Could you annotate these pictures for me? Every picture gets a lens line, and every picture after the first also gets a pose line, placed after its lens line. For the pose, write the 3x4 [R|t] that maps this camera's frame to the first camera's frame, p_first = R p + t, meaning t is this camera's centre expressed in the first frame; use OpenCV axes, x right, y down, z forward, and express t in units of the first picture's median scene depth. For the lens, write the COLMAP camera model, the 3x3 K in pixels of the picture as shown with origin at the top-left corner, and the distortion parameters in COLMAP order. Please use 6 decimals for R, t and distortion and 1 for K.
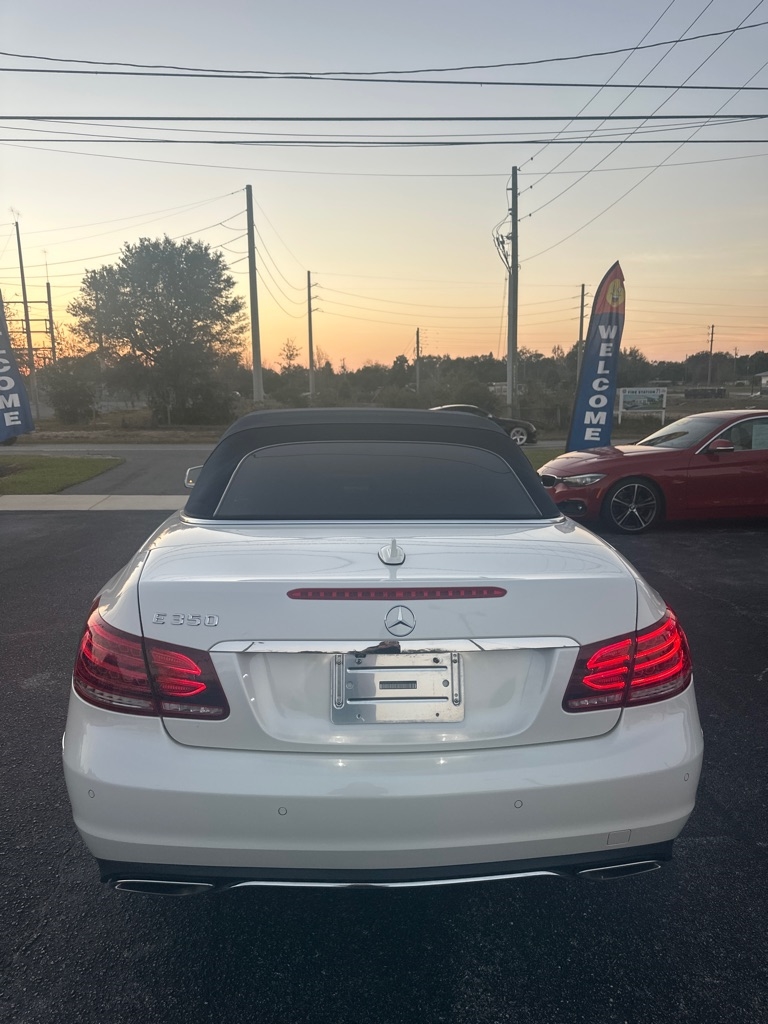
lens RADIAL K [[732.1, 0, 381.8], [0, 732.1, 520.1], [0, 0, 1]] dist [0.052309, -0.063463]
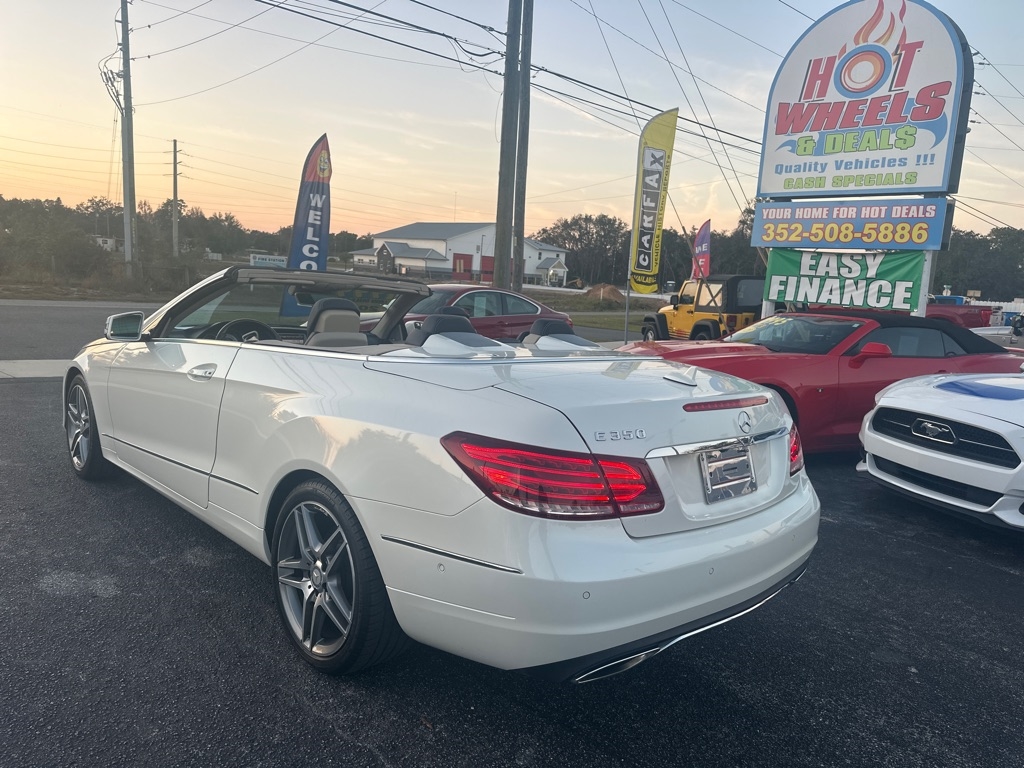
lens RADIAL K [[732.1, 0, 501.8], [0, 732.1, 393.9], [0, 0, 1]] dist [0.052309, -0.063463]
pose [[0.768745, -0.037160, 0.638474, -0.168123], [0.031811, 0.999297, 0.019859, 0.005768], [-0.638763, 0.005044, 0.769387, 0.030764]]
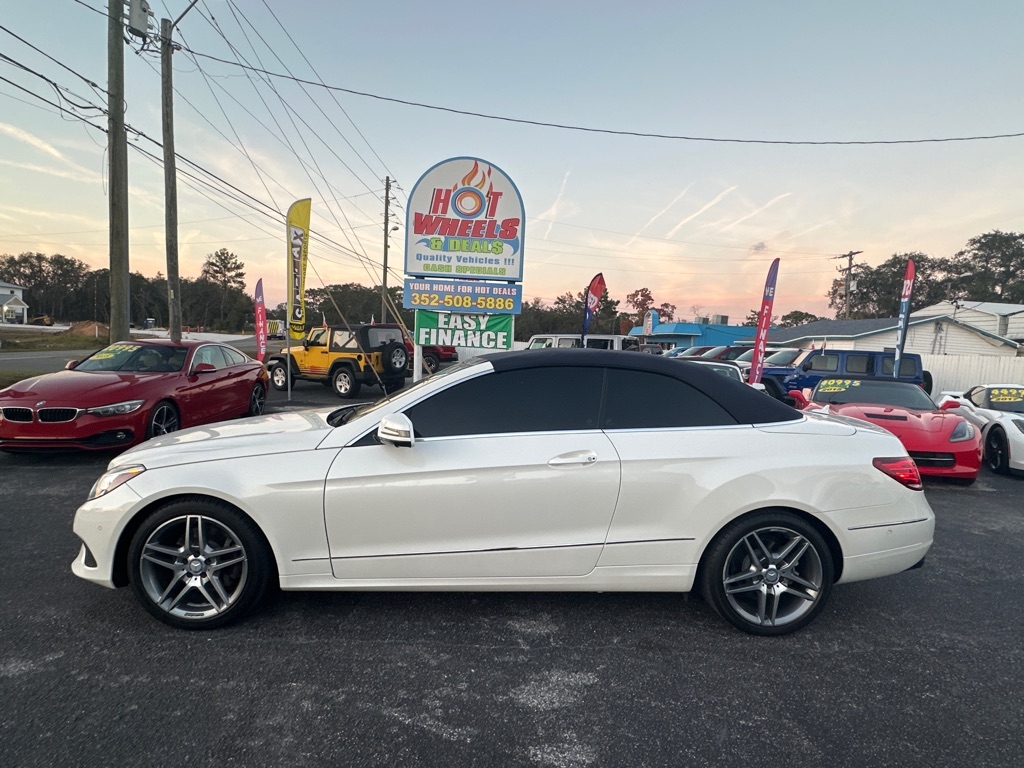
lens RADIAL K [[540.9, 0, 510.9], [0, 540.9, 389.2], [0, 0, 1]] dist [-0.003758, -0.002105]
pose [[0.024880, -0.074617, 0.996902, -0.304998], [0.119202, 0.990317, 0.071149, -0.049367], [-0.992558, 0.117063, 0.033534, 0.321890]]
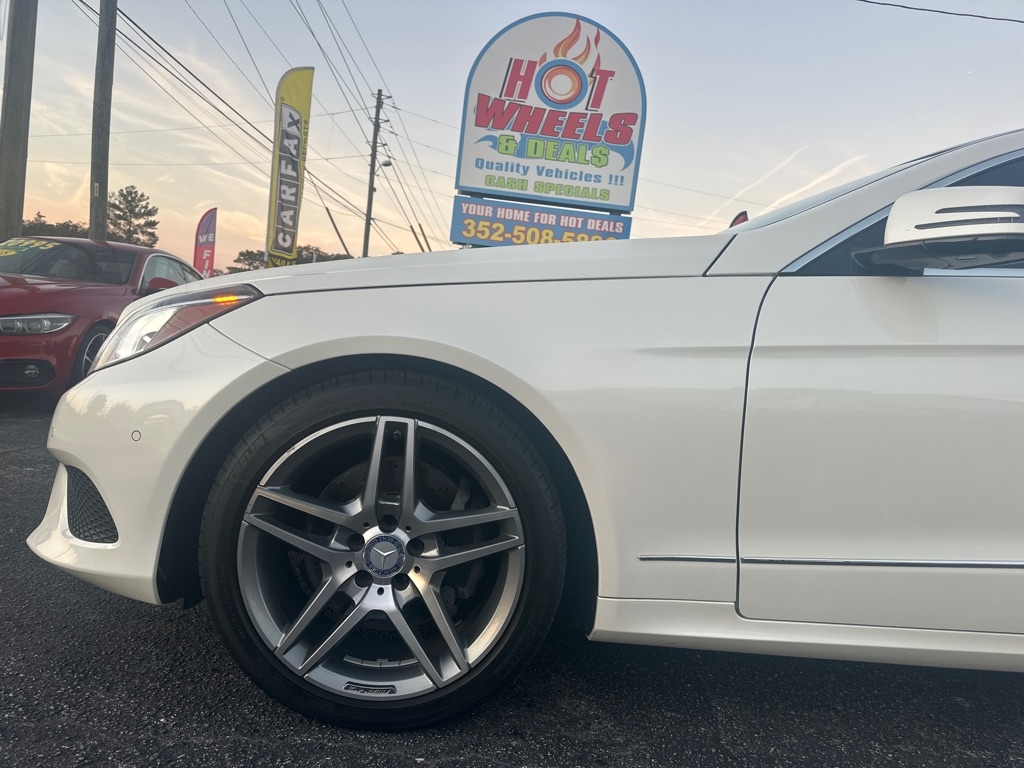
lens RADIAL K [[732.1, 0, 503.4], [0, 732.1, 404.8], [0, 0, 1]] dist [0.052309, -0.063463]
pose [[0.028695, -0.061899, 0.997670, -0.202608], [0.052098, 0.996817, 0.060348, -0.005851], [-0.998230, 0.050245, 0.031828, 0.443974]]
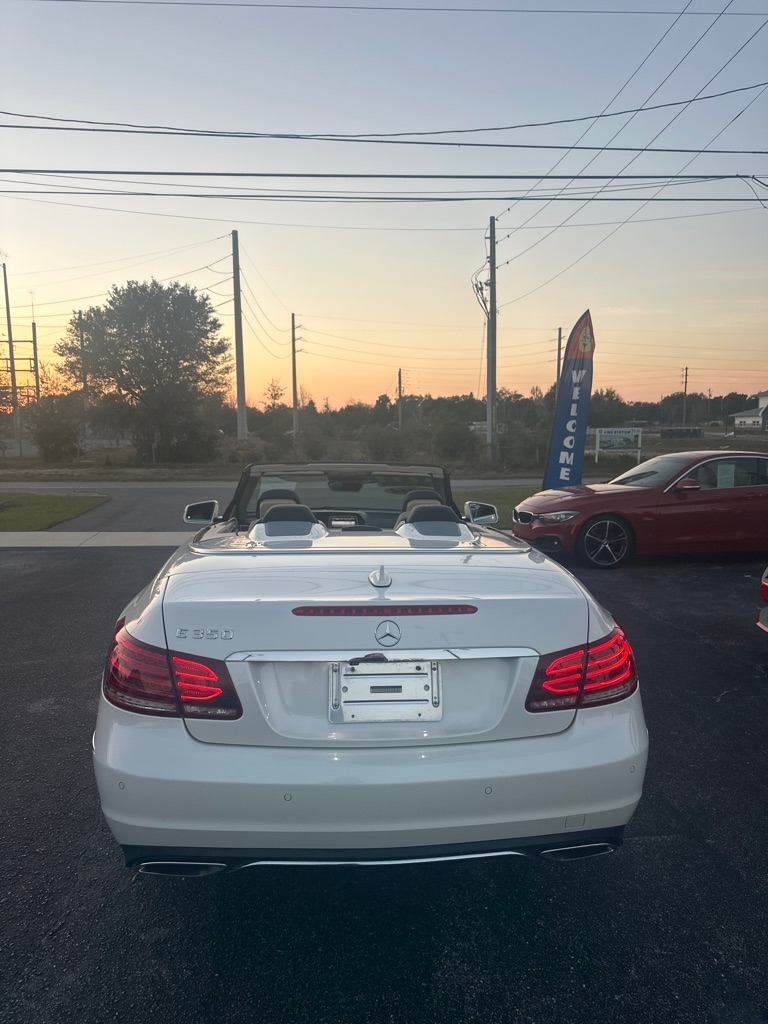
lens RADIAL K [[732.1, 0, 387.8], [0, 732.1, 518.1], [0, 0, 1]] dist [0.052309, -0.063463]
pose [[0.999484, -0.000079, 0.032123, -0.001825], [0.001806, 0.998554, -0.053718, 0.002154], [-0.032072, 0.053749, 0.998039, -0.026946]]
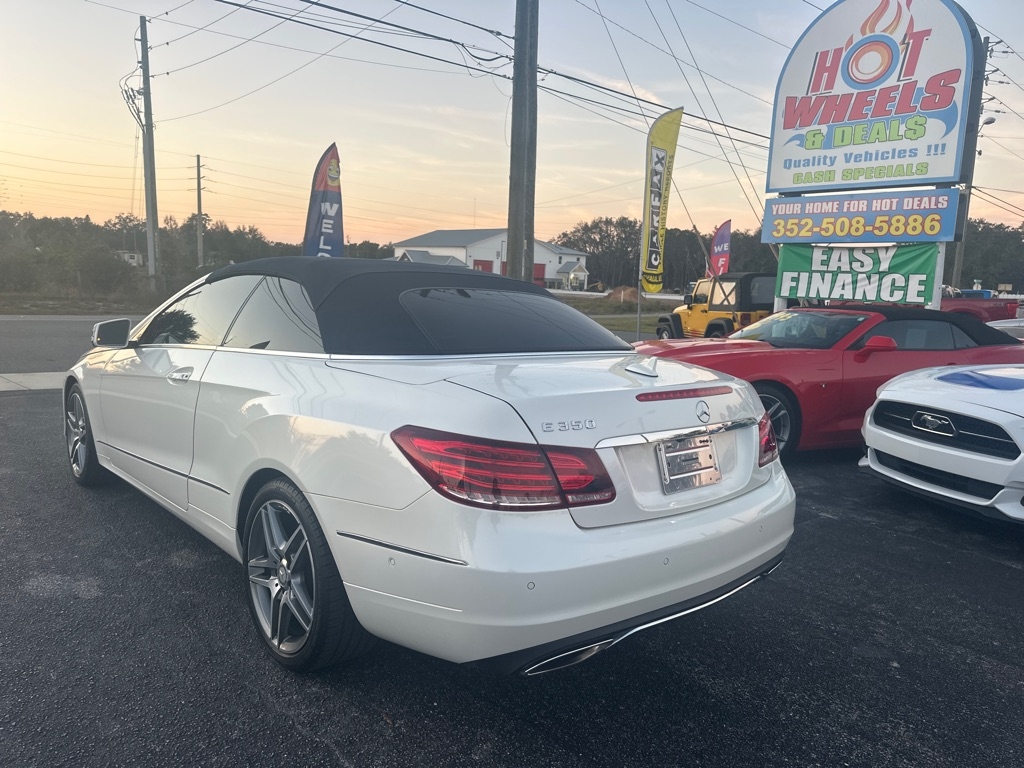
lens RADIAL K [[732.1, 0, 501.9], [0, 732.1, 397.8], [0, 0, 1]] dist [0.052309, -0.063463]
pose [[0.788922, -0.049992, 0.612456, -0.153673], [0.051030, 0.998573, 0.015775, 0.009745], [-0.612371, 0.018808, 0.790347, 0.020238]]
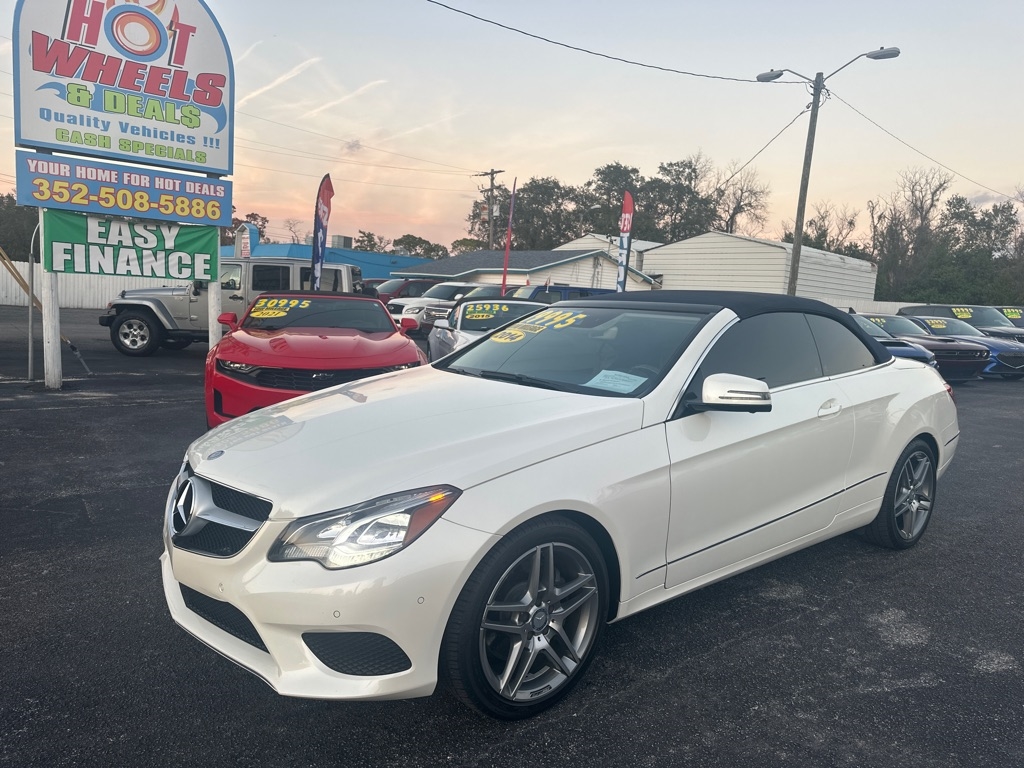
lens RADIAL K [[732.1, 0, 524.4], [0, 732.1, 395.0], [0, 0, 1]] dist [0.052309, -0.063463]
pose [[-0.597945, -0.128968, 0.791094, -0.242201], [0.082591, 0.971803, 0.220855, -0.082943], [-0.797271, 0.197397, -0.570433, 0.575344]]
